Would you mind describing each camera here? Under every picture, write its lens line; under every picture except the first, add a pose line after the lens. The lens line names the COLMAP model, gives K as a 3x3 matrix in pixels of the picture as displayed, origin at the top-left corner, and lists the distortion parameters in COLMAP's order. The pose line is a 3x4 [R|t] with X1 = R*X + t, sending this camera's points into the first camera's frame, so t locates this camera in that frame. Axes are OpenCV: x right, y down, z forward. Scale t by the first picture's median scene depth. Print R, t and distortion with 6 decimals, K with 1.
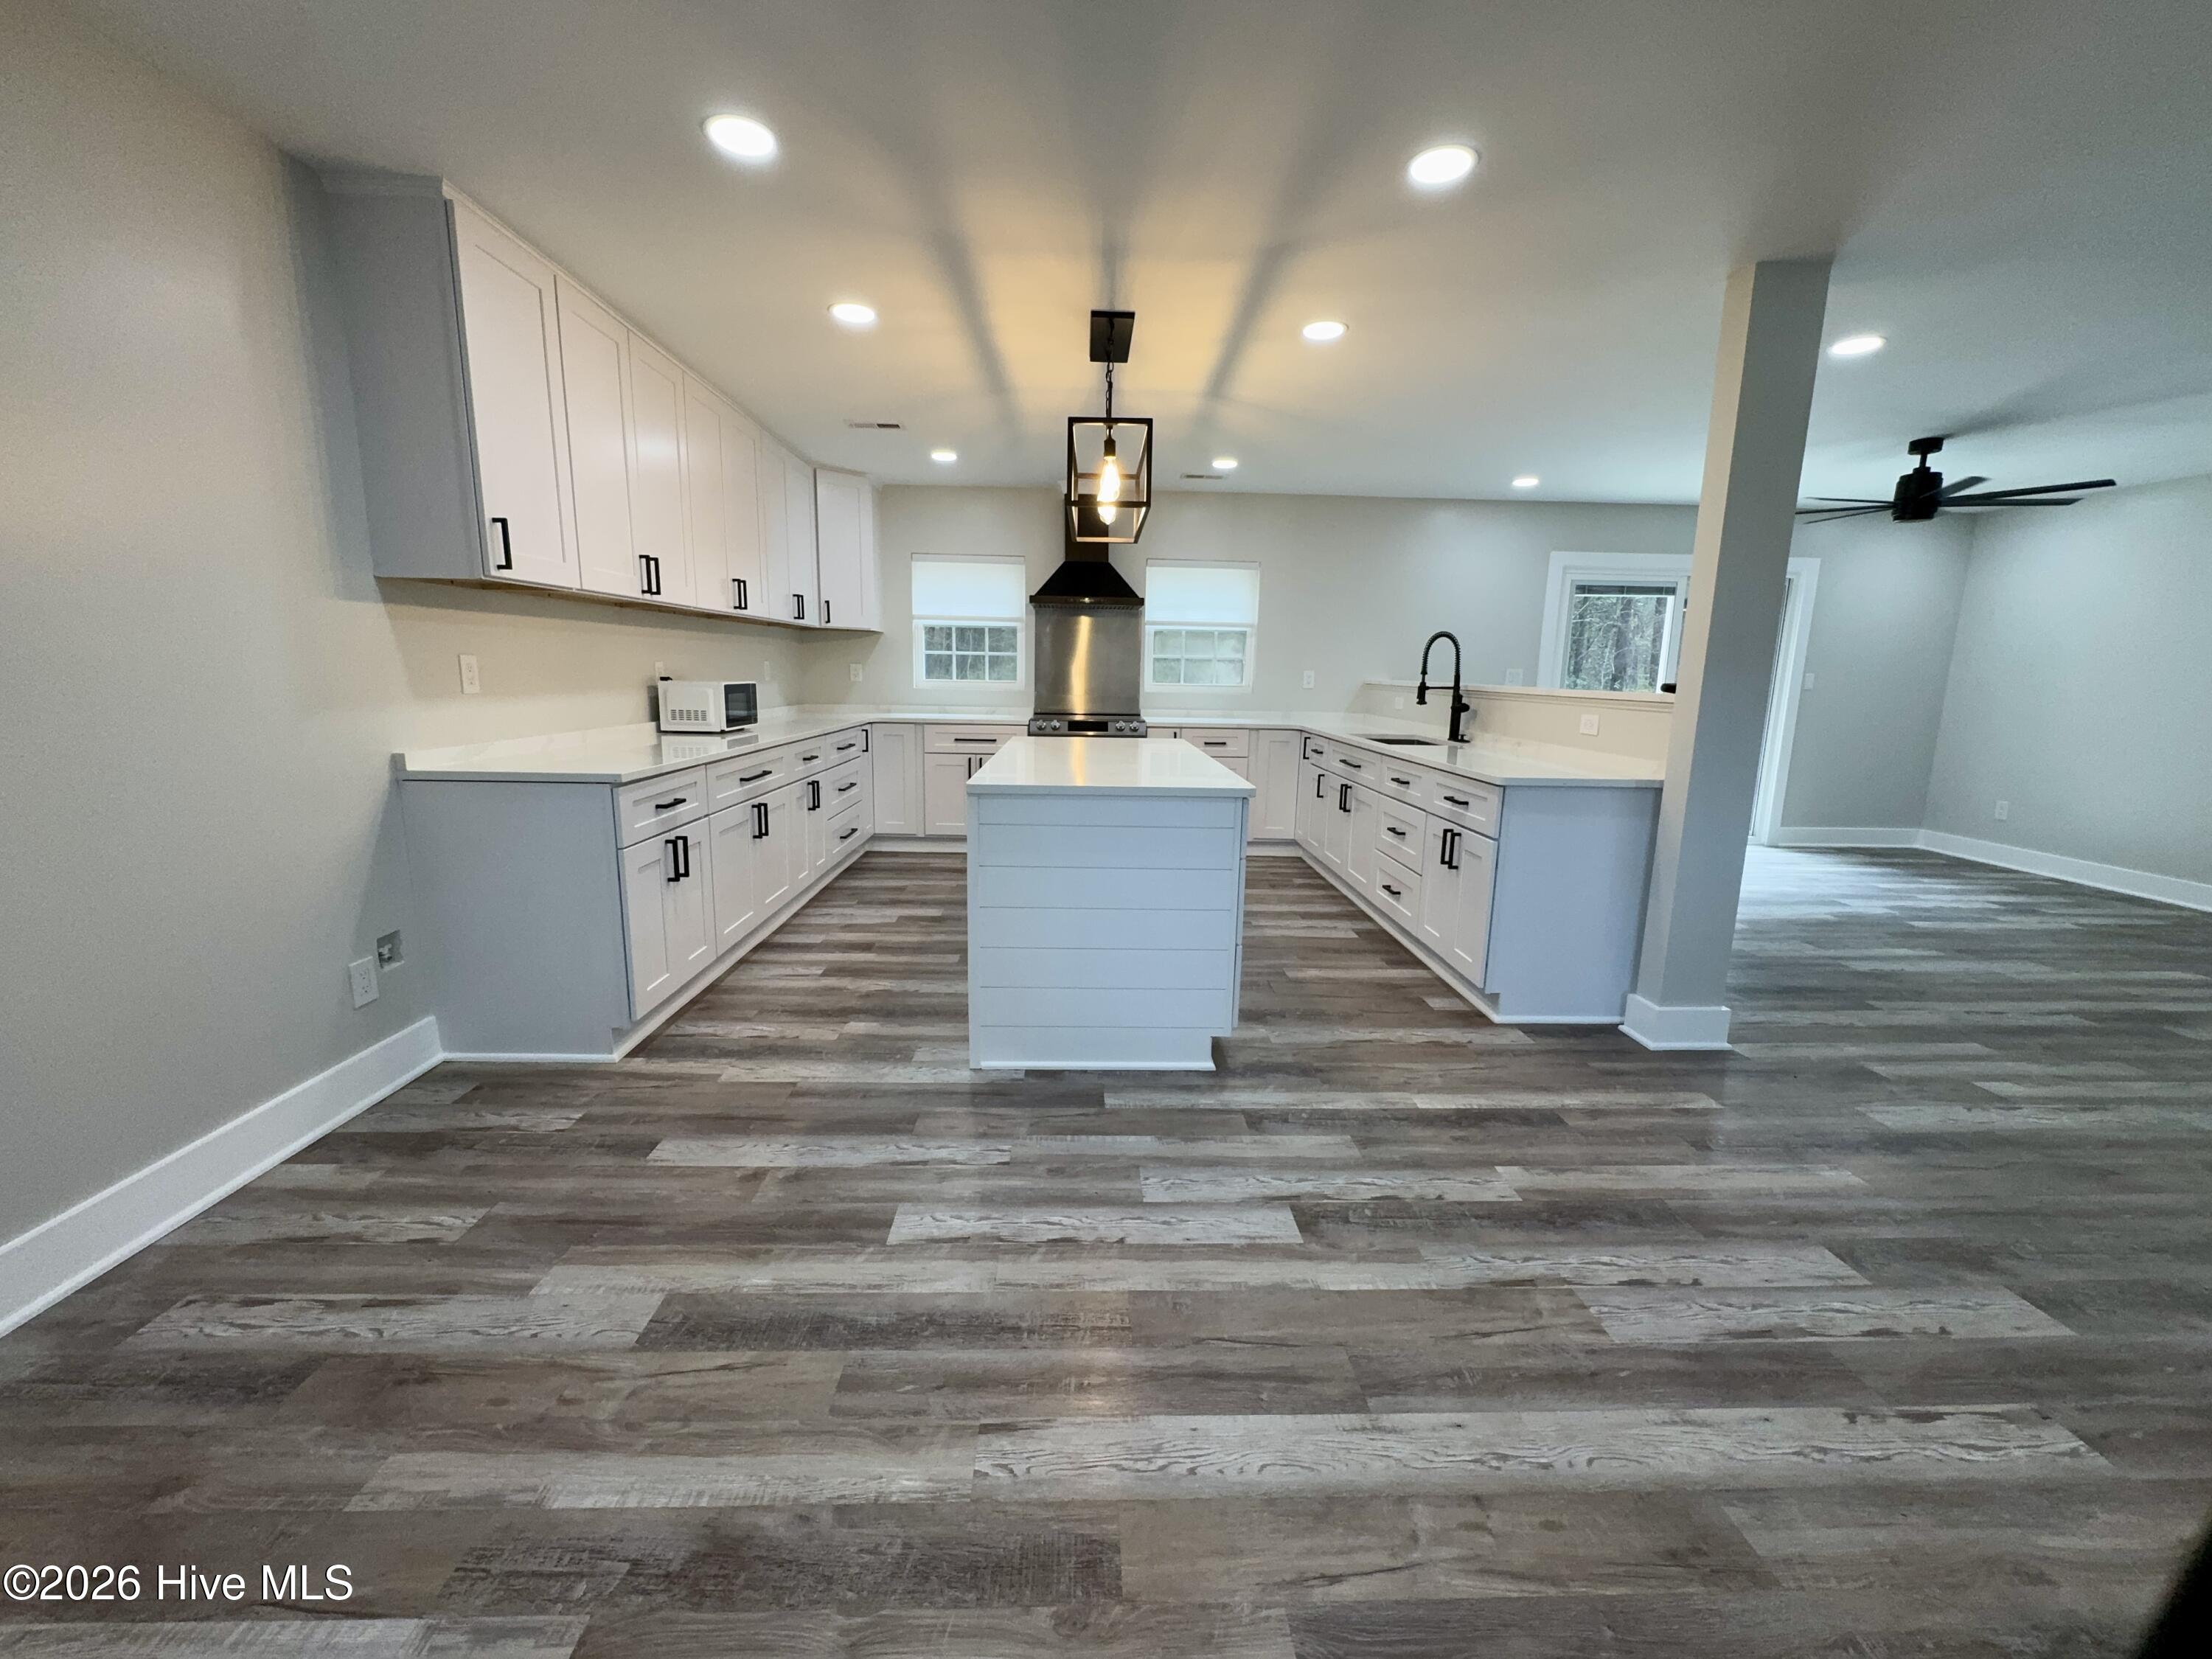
lens RADIAL K [[879.5, 0, 1107.4], [0, 879.5, 826.9], [0, 0, 1]] dist [-0.004052, 0.000290]
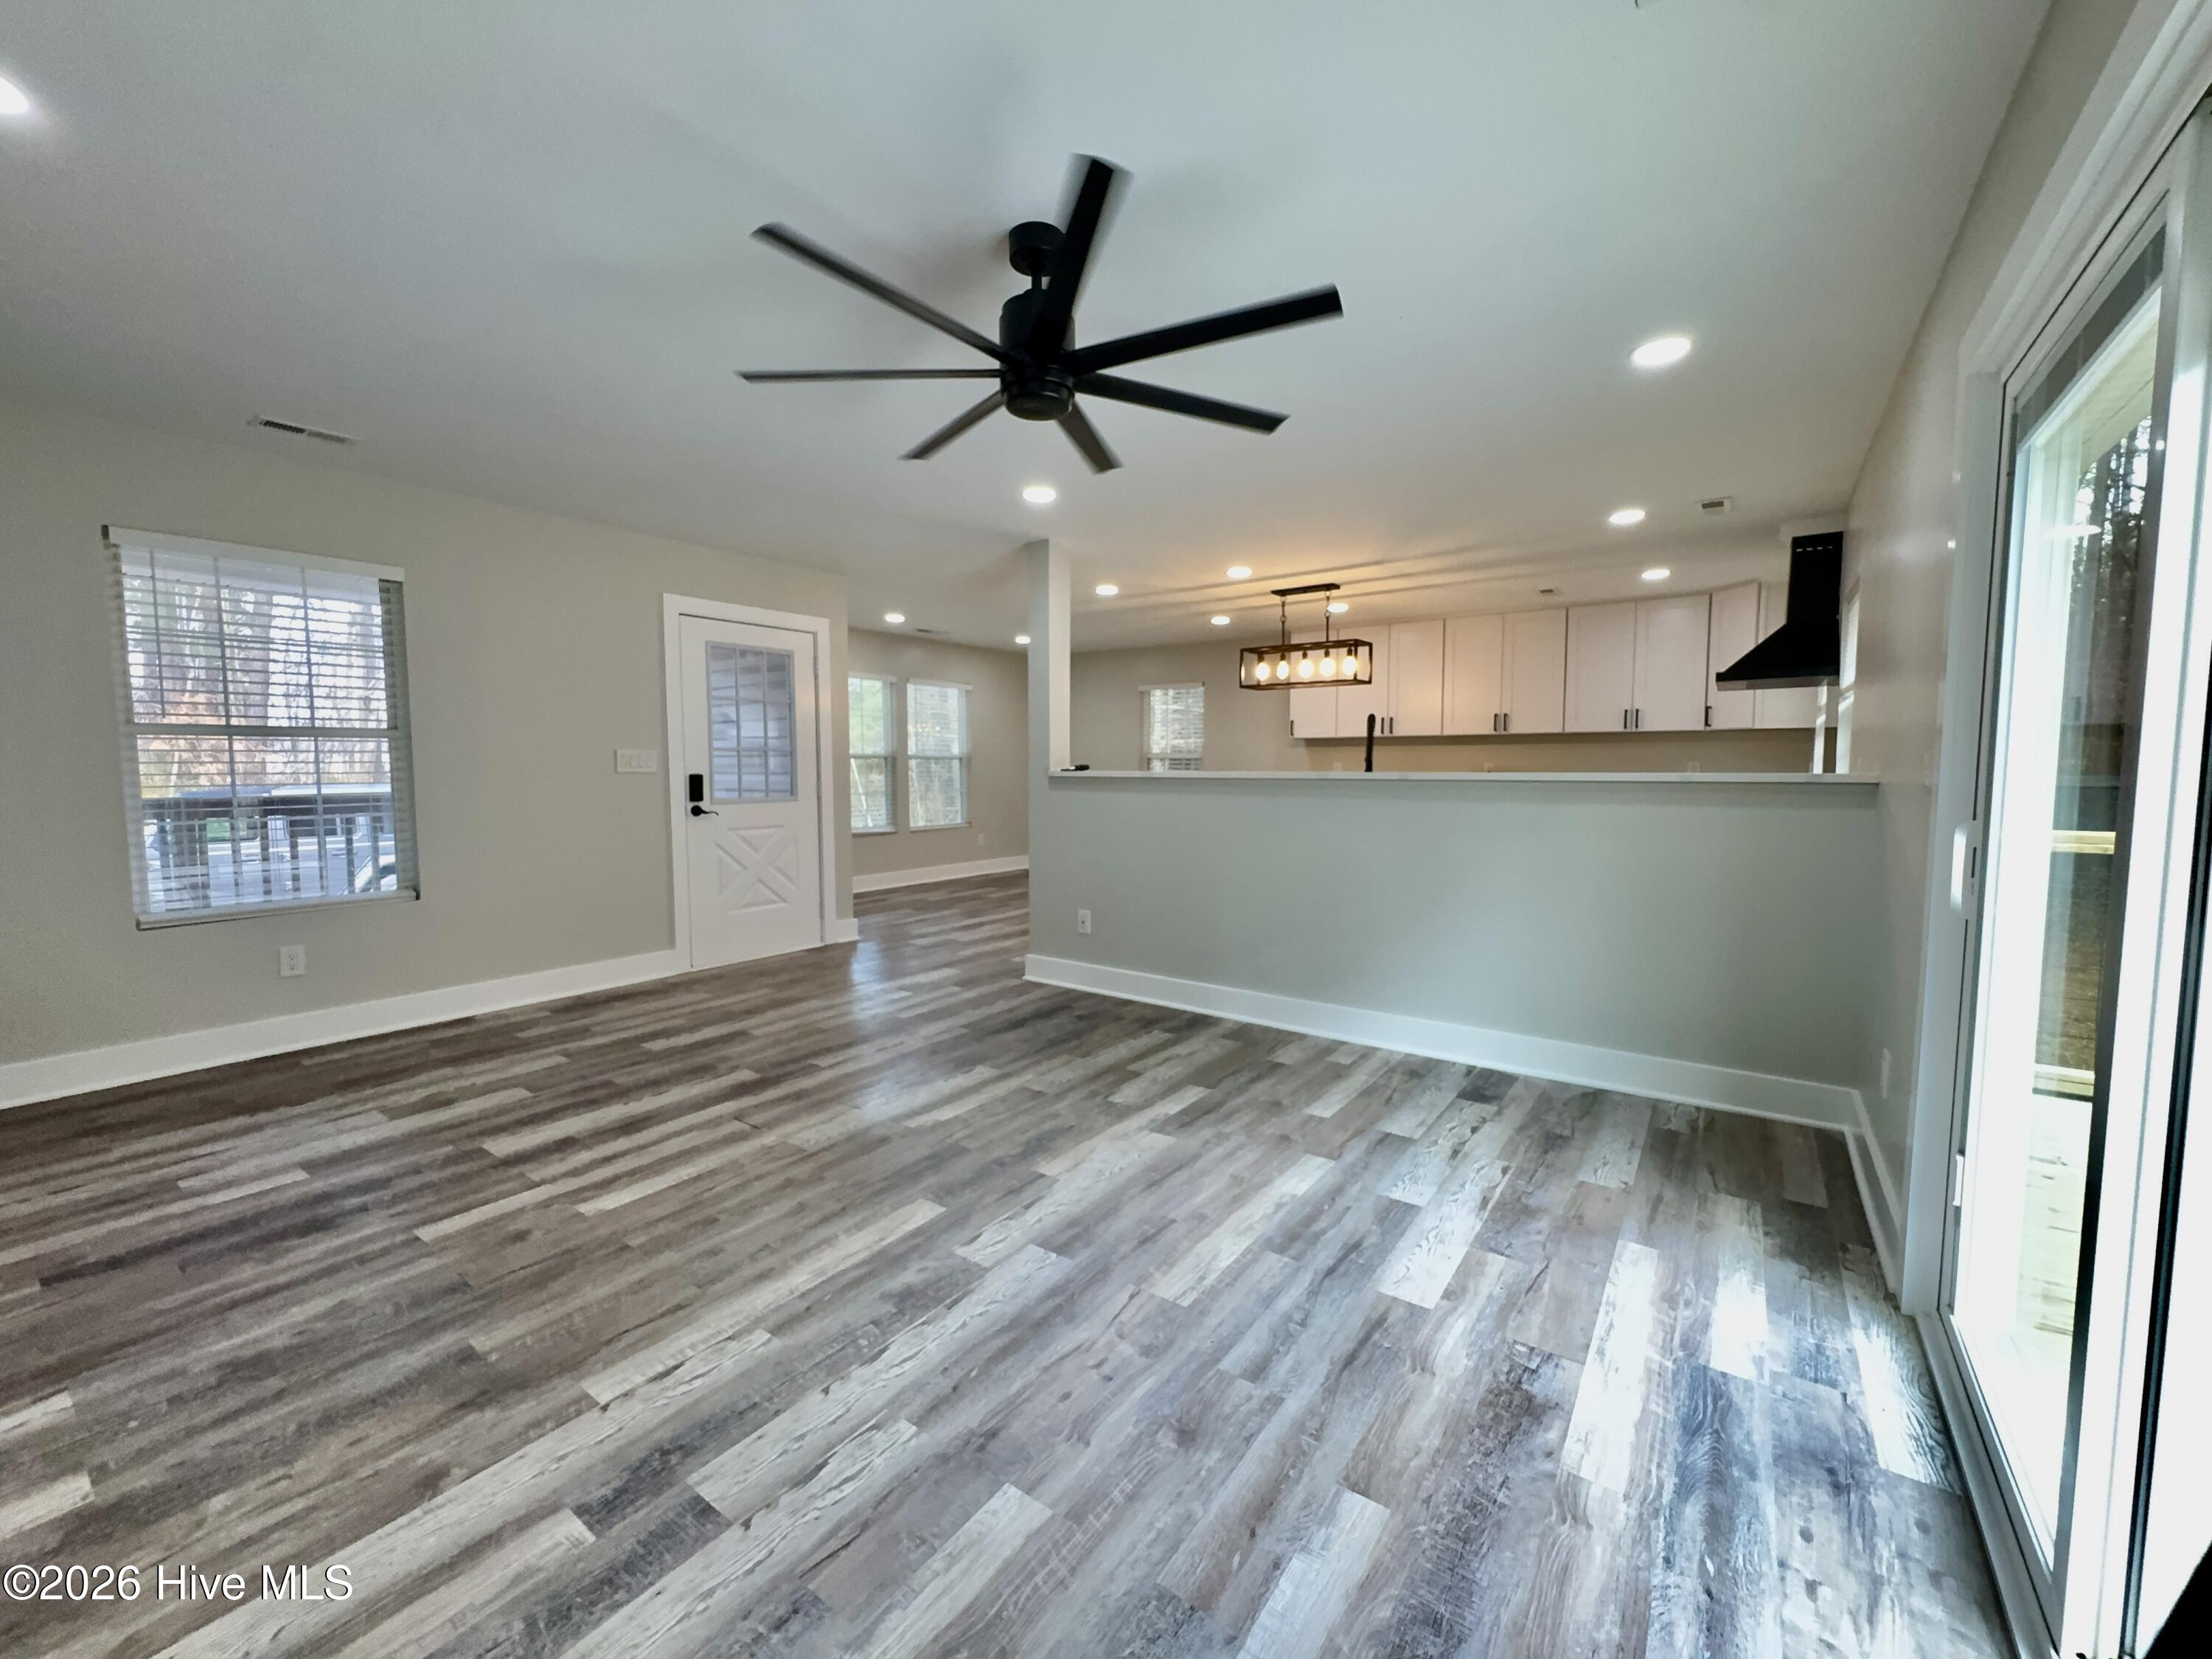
lens RADIAL K [[886.2, 0, 1103.0], [0, 886.2, 825.4], [0, 0, 1]] dist [-0.002545, 0.000084]
pose [[-0.613117, 0.036238, -0.789160, 1.247859], [-0.150370, 0.975331, 0.161612, -0.212080], [0.775549, 0.217753, -0.592543, 1.322650]]
